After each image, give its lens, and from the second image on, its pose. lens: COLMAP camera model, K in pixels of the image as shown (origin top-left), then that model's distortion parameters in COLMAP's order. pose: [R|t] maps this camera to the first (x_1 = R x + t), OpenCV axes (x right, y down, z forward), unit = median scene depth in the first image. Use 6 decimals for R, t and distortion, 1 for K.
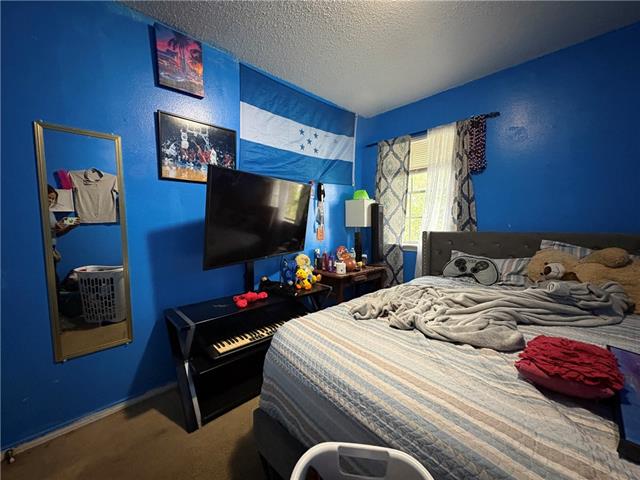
lens RADIAL K [[253.0, 0, 320.1], [0, 253.0, 240.4], [0, 0, 1]] dist [-0.000641, 0.000710]
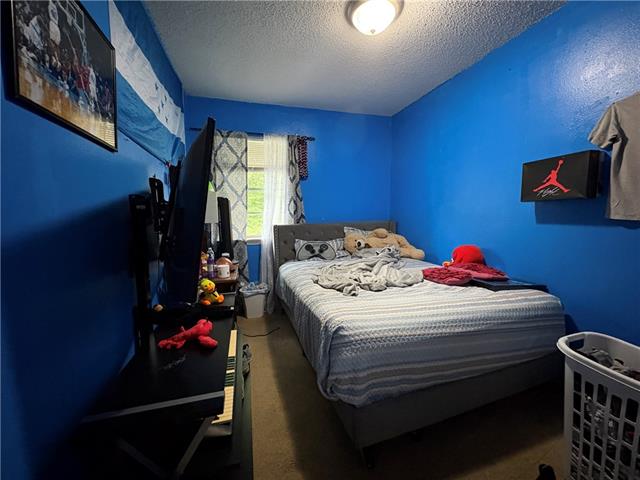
lens RADIAL K [[253.0, 0, 320.3], [0, 253.0, 239.8], [0, 0, 1]] dist [-0.000641, 0.000710]
pose [[0.463919, -0.085219, 0.881769, -0.517789], [0.076298, 0.995507, 0.056070, -0.018967], [-0.882586, 0.041265, 0.468337, 0.304328]]
